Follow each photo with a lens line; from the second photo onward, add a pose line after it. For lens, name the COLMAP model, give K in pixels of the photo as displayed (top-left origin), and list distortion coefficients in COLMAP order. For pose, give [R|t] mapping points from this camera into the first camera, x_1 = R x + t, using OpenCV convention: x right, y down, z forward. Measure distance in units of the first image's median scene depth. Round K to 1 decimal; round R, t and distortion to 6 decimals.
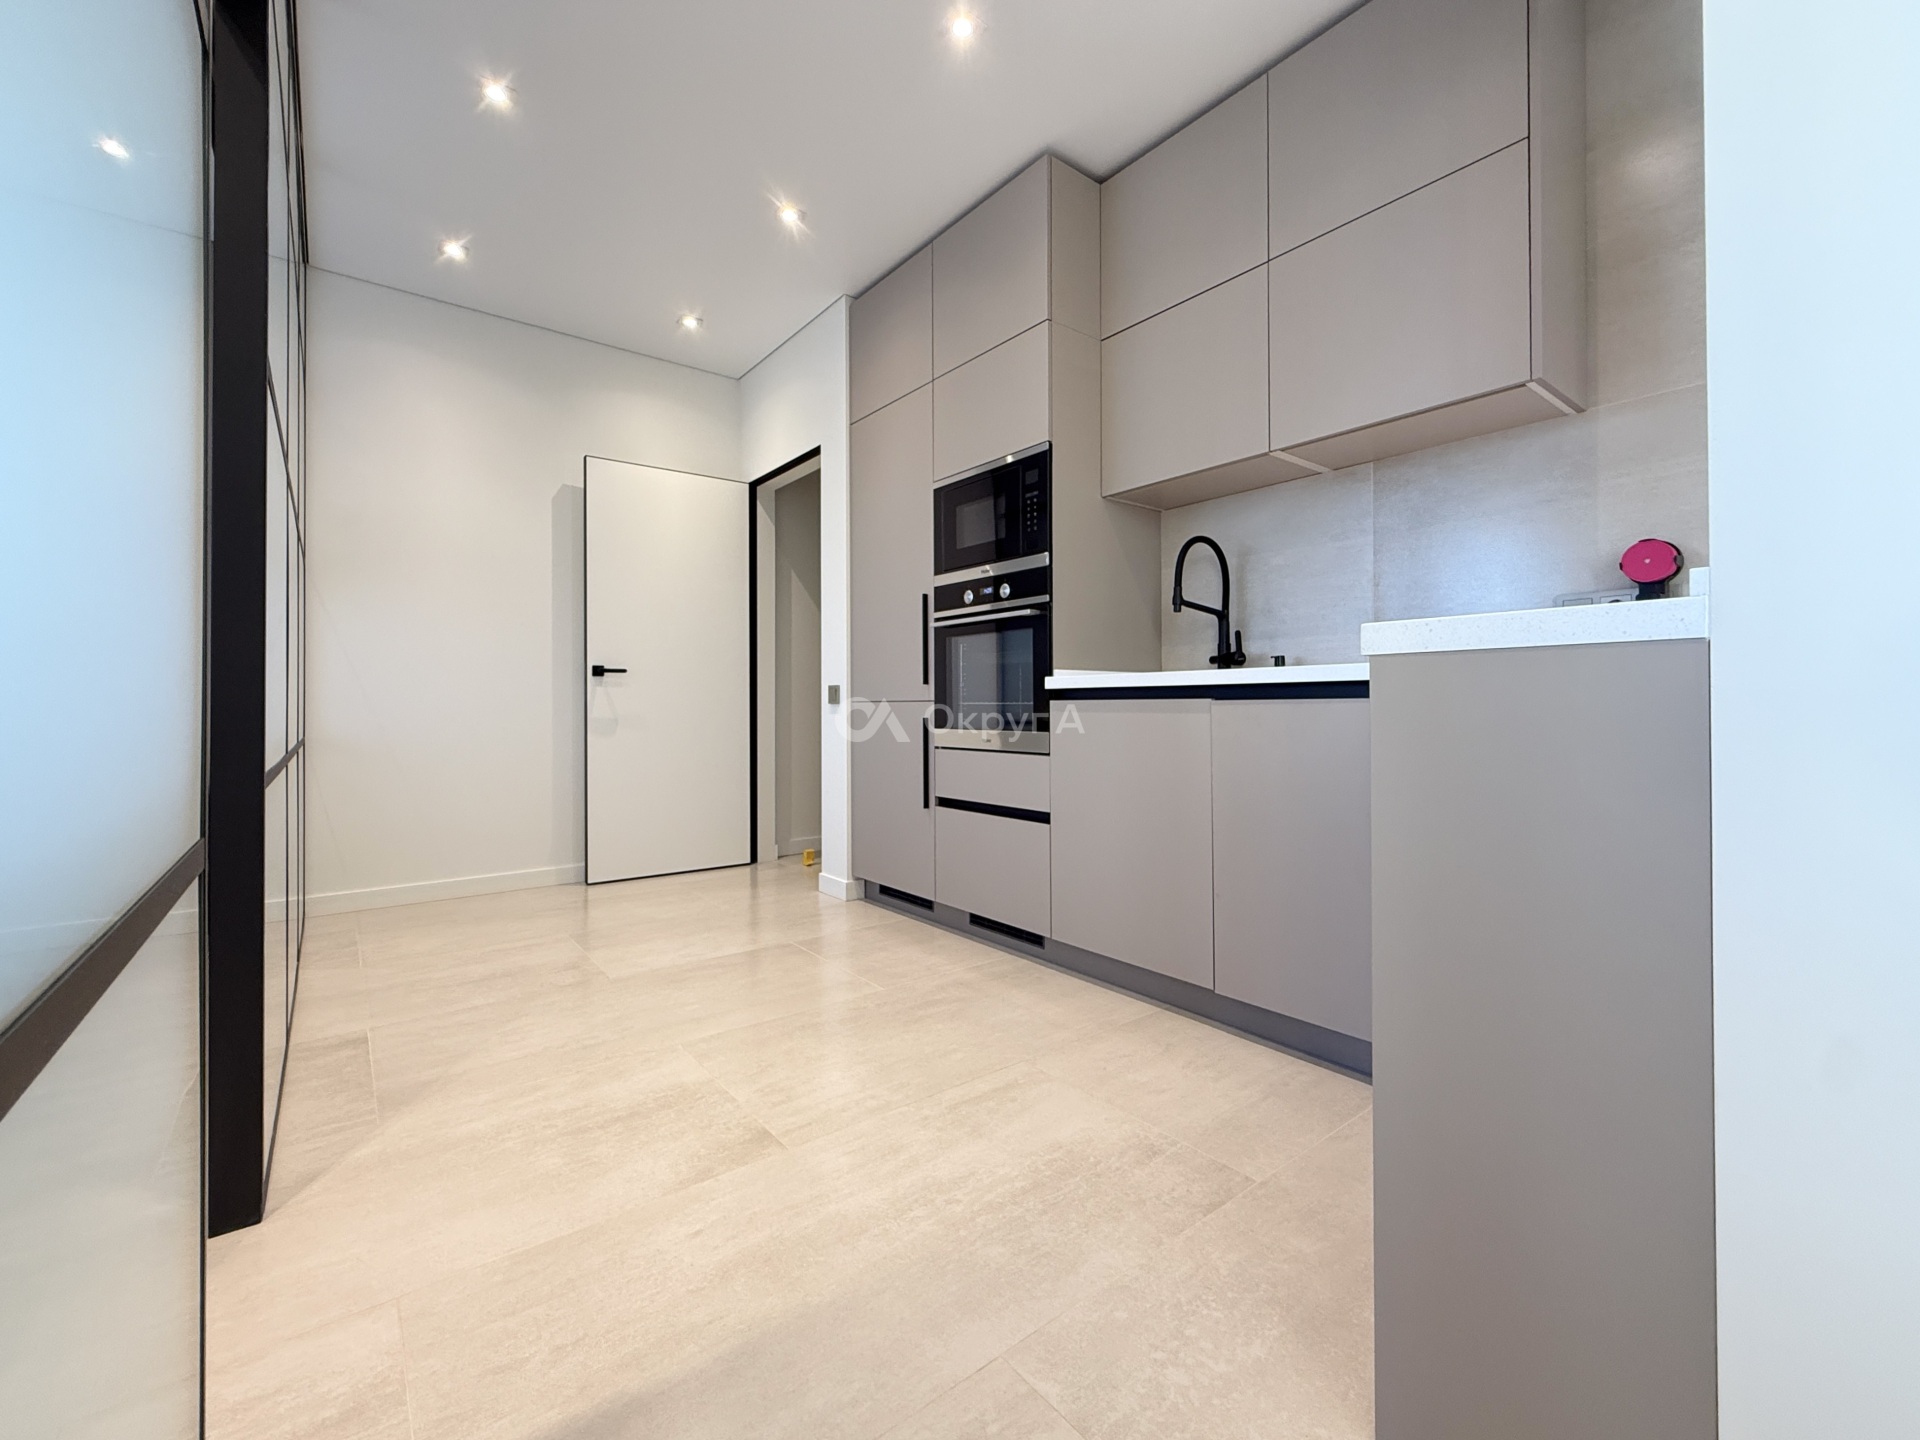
lens RADIAL K [[788.5, 0, 953.9], [0, 788.5, 702.9], [0, 0, 1]] dist [-0.002252, -0.000039]
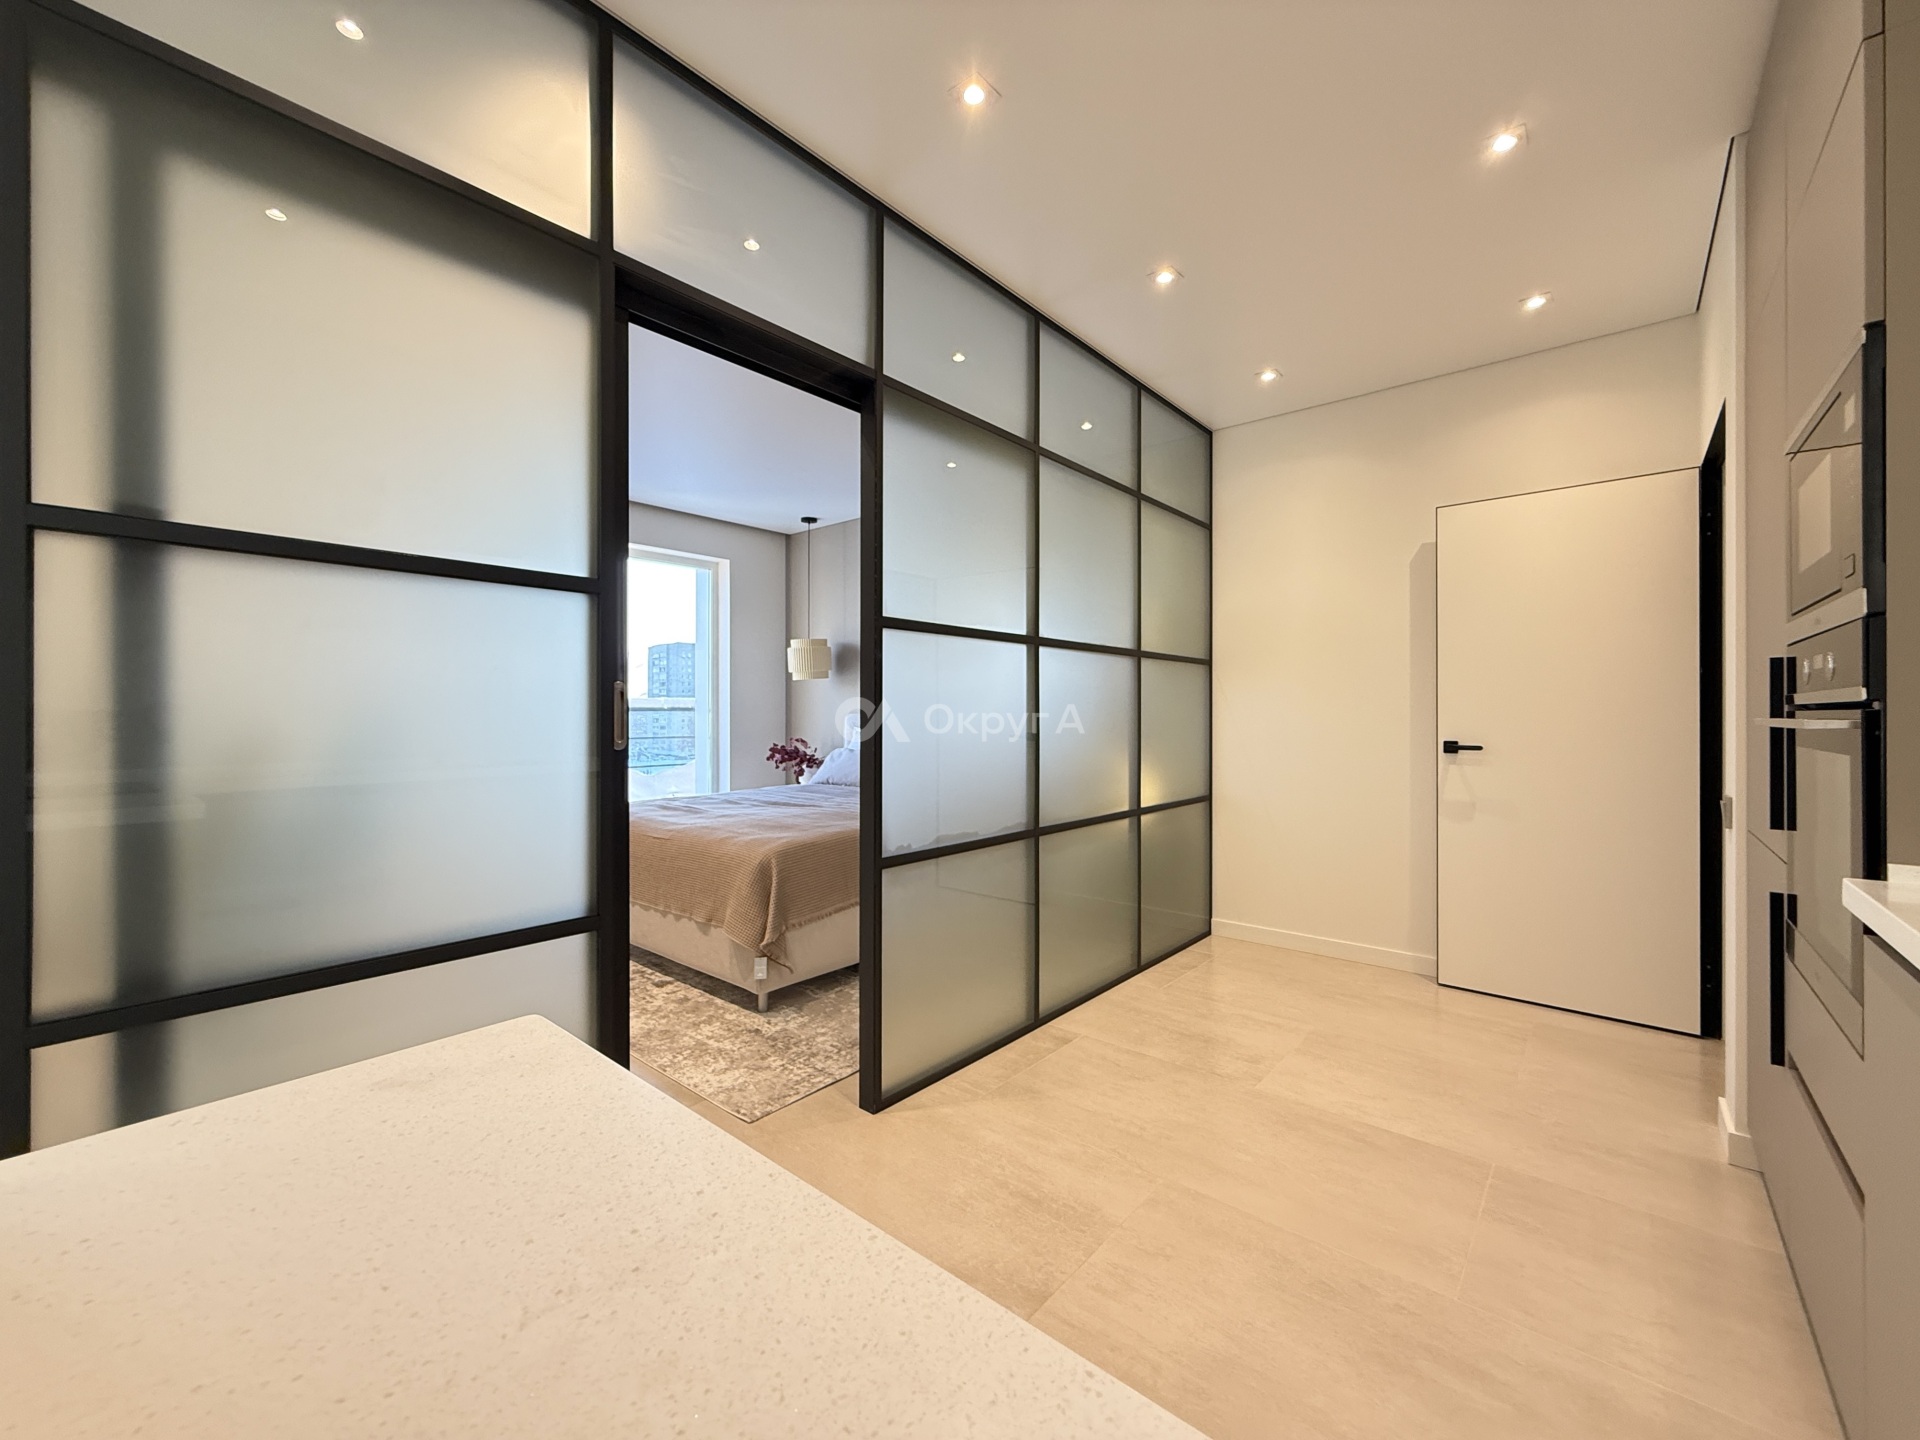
lens RADIAL K [[774.7, 0, 968.2], [0, 774.7, 712.5], [0, 0, 1]] dist [0.000302, 0.000120]
pose [[0.198157, 0.004316, -0.980161, 0.406051], [0.002038, 0.999986, 0.004815, -0.117280], [0.980168, -0.002952, 0.198146, 0.409939]]
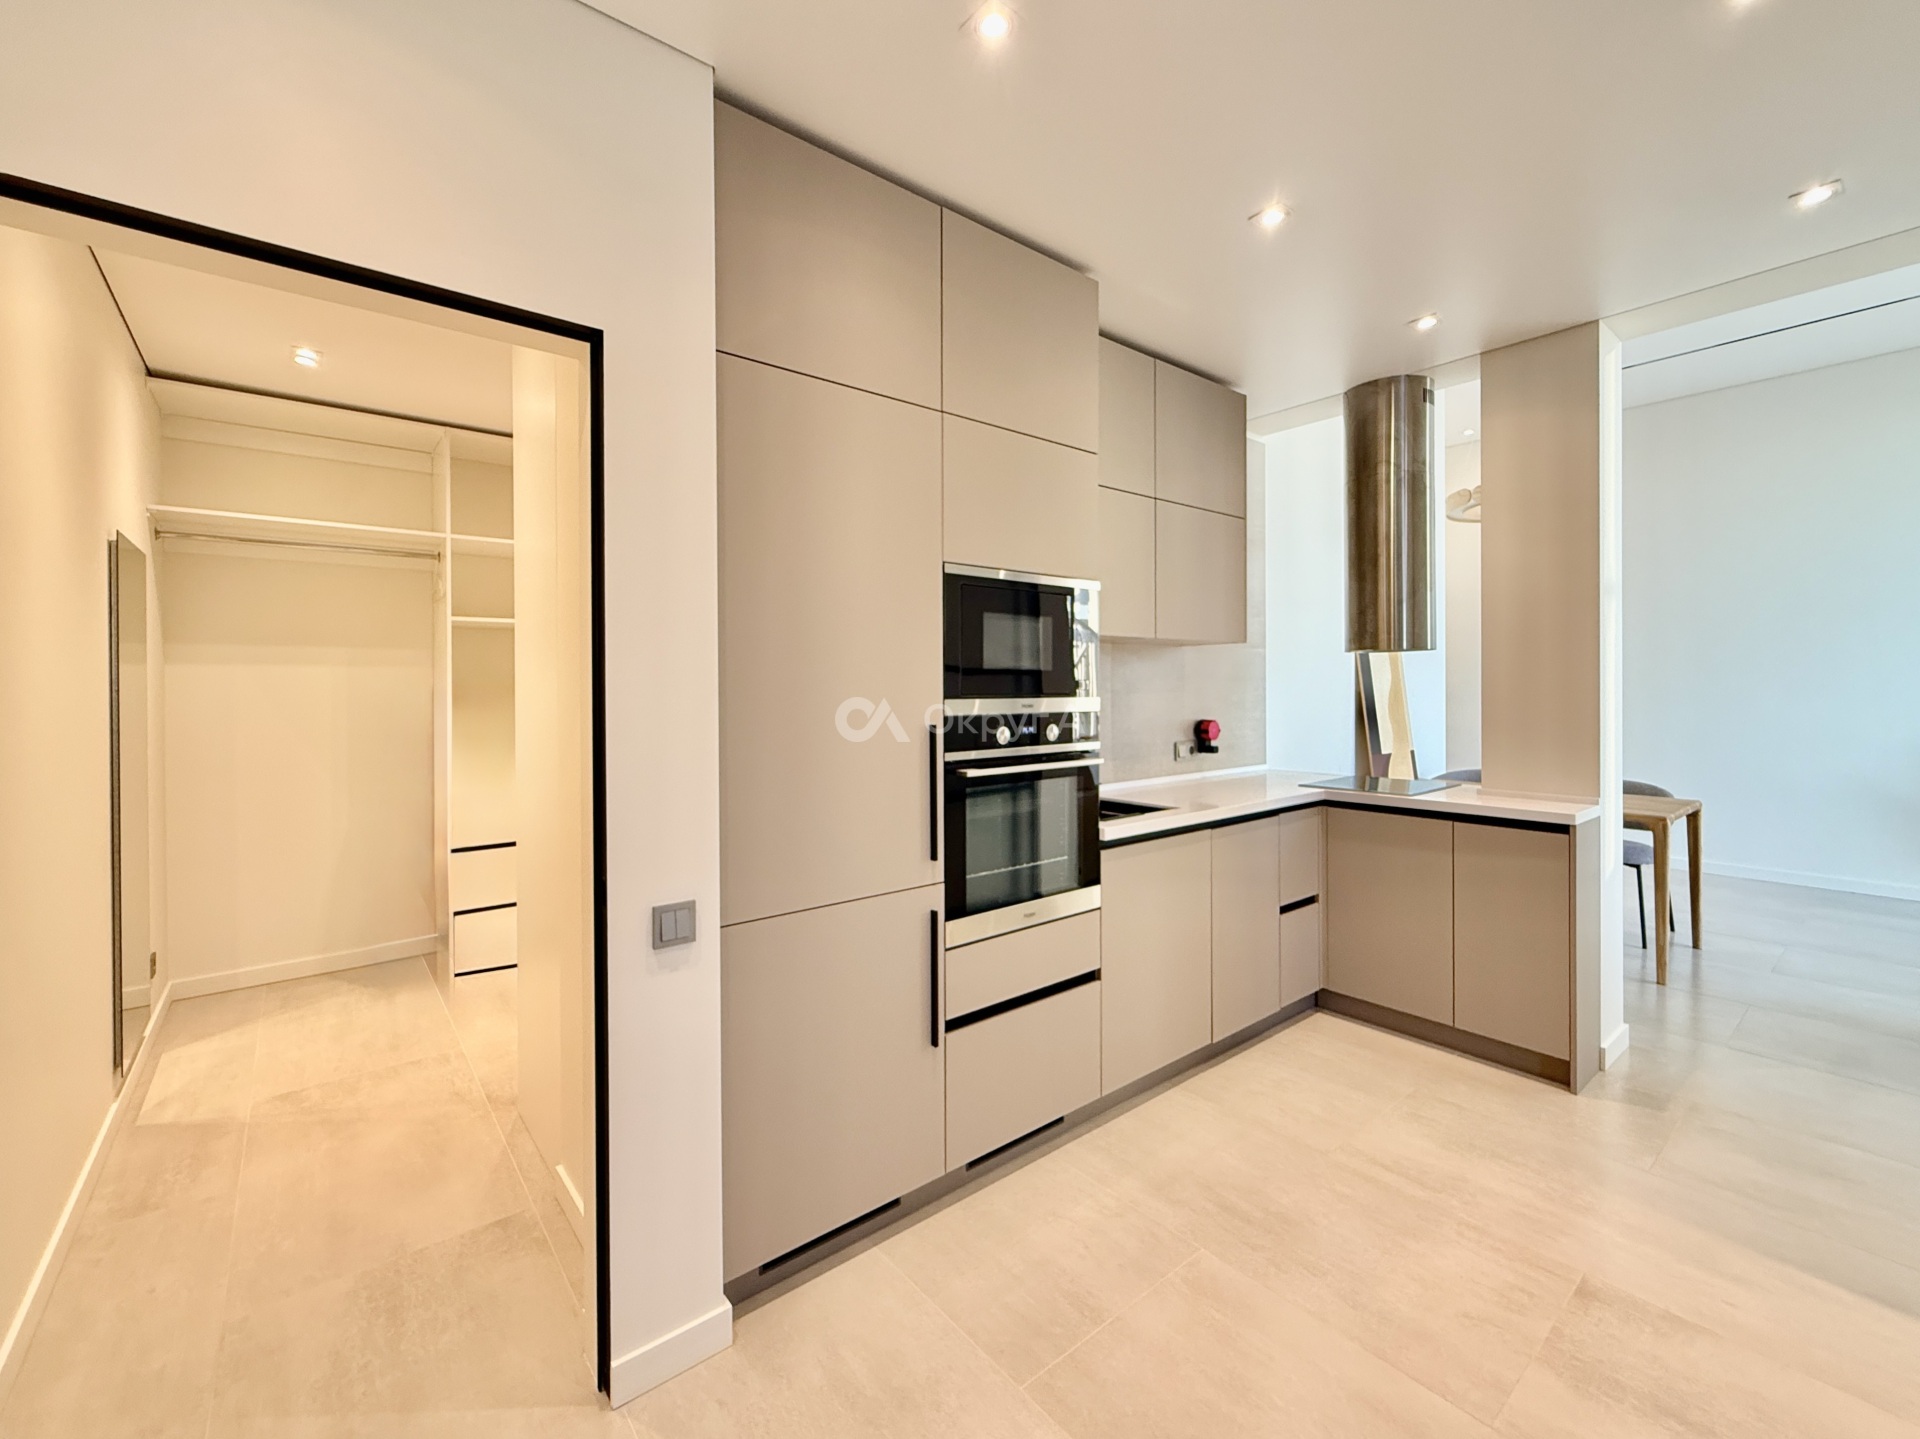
lens RADIAL K [[800.8, 0, 969.0], [0, 800.8, 695.4], [0, 0, 1]] dist [0.001063, 0.000825]
pose [[-0.014353, -0.004414, 0.999887, -0.793653], [0.002323, 0.999987, 0.004448, -0.185042], [-0.999894, 0.002387, -0.014342, 1.090486]]
